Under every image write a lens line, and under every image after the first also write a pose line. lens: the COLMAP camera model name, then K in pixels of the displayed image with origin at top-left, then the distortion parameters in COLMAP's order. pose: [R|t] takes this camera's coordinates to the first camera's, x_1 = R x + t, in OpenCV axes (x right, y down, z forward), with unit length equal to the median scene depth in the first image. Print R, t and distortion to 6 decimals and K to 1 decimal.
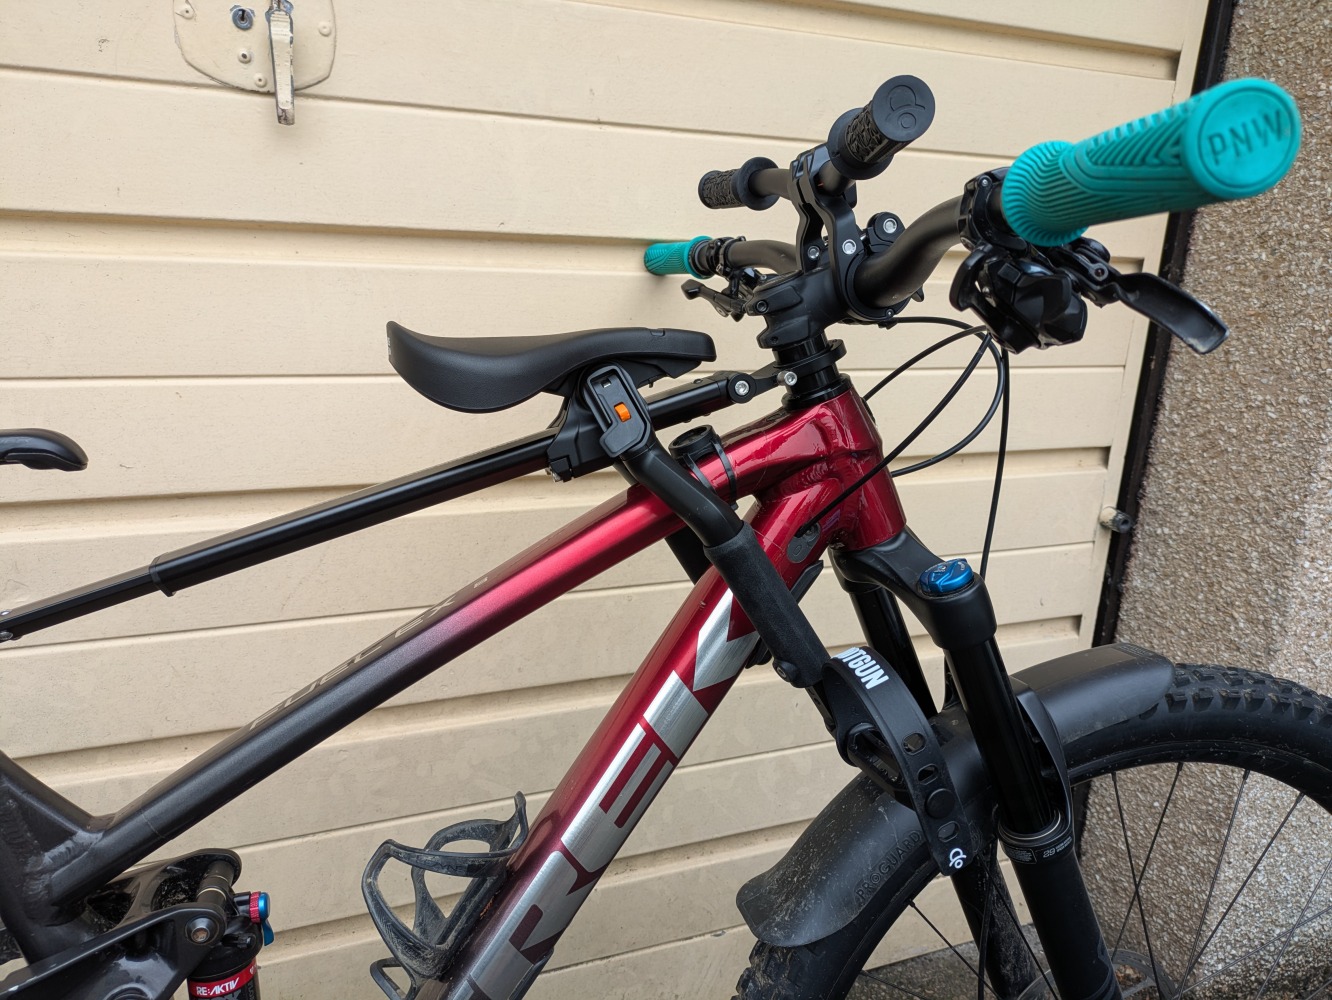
lens RADIAL K [[1040.5, 0, 663.3], [0, 1040.5, 493.9], [0, 0, 1]] dist [0.044551, -0.018899]
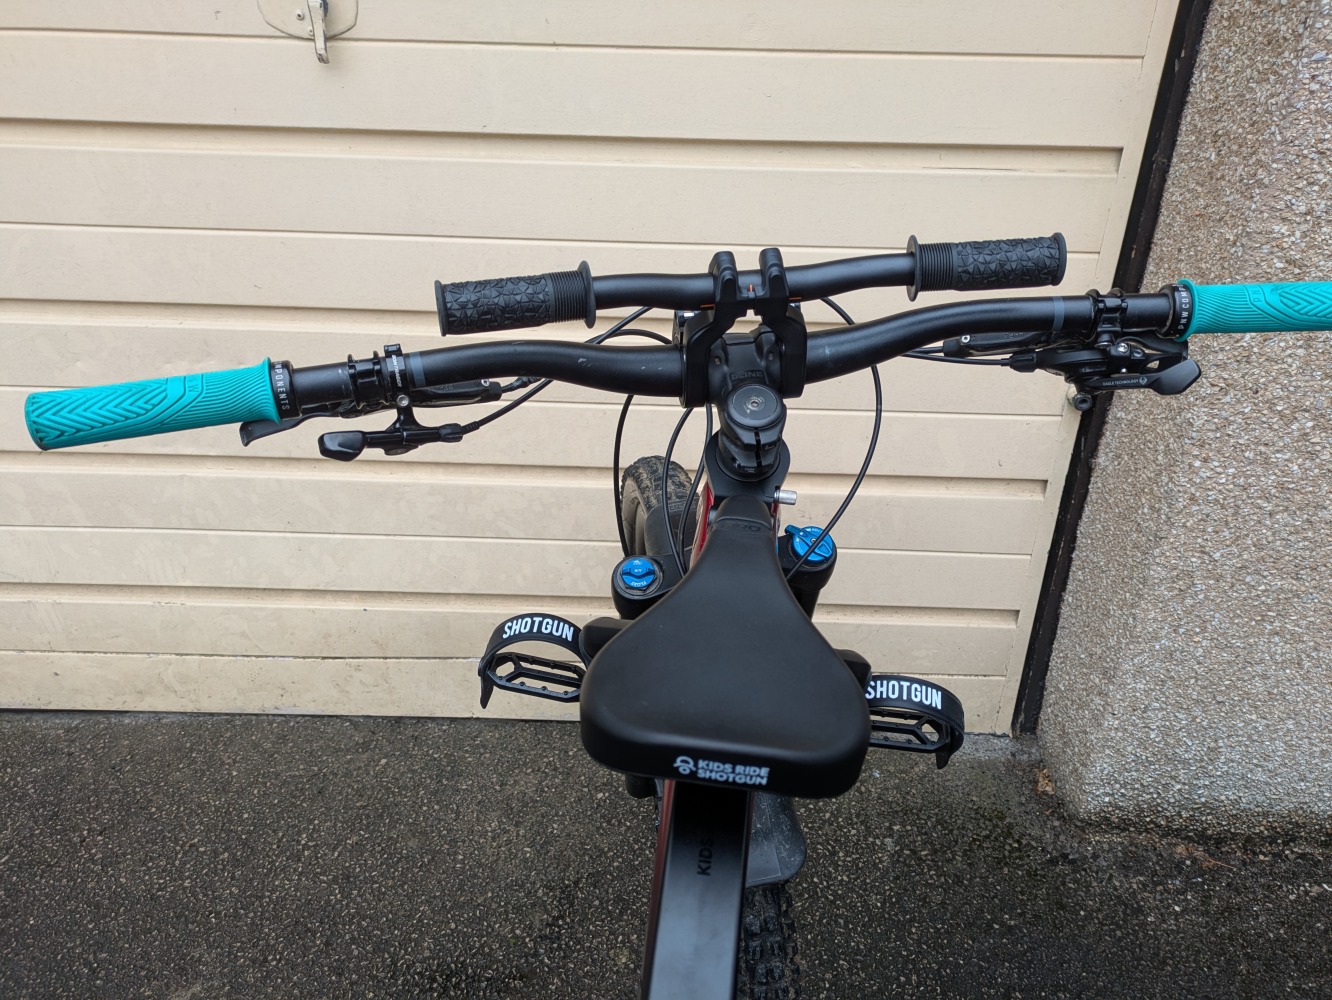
lens RADIAL K [[1040.5, 0, 669.4], [0, 1040.5, 503.2], [0, 0, 1]] dist [0.044551, -0.018899]
pose [[0.906546, 0.168160, -0.387164, 0.586646], [-0.082382, 0.970066, 0.228440, -0.098790], [0.413989, -0.175197, 0.893263, -0.179670]]
